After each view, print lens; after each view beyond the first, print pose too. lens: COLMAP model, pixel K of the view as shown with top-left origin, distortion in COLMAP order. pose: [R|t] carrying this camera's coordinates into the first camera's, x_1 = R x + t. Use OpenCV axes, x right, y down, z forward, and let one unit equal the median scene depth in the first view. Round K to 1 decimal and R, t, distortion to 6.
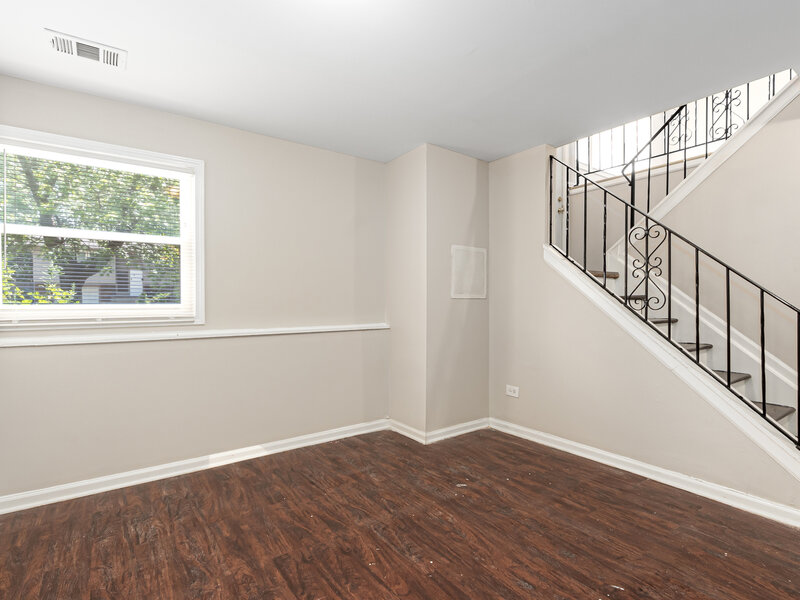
lens RADIAL K [[418.2, 0, 396.3], [0, 418.2, 296.4], [0, 0, 1]] dist [0.005743, -0.000859]
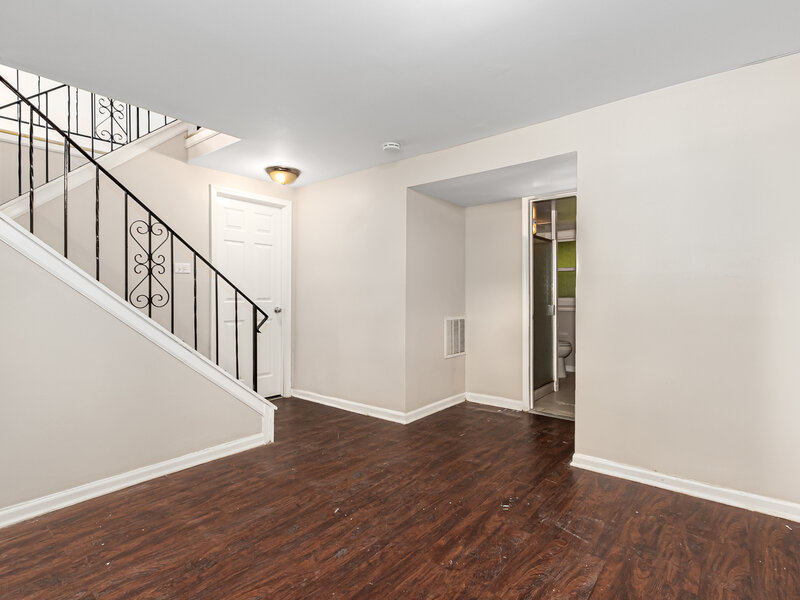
lens RADIAL K [[418.2, 0, 396.3], [0, 418.2, 296.4], [0, 0, 1]] dist [0.005743, -0.000859]
pose [[-0.275600, 0.001027, 0.961272, -0.527449], [-0.006775, 0.999973, -0.003011, 0.005588], [-0.961249, -0.007343, -0.275585, 0.766771]]
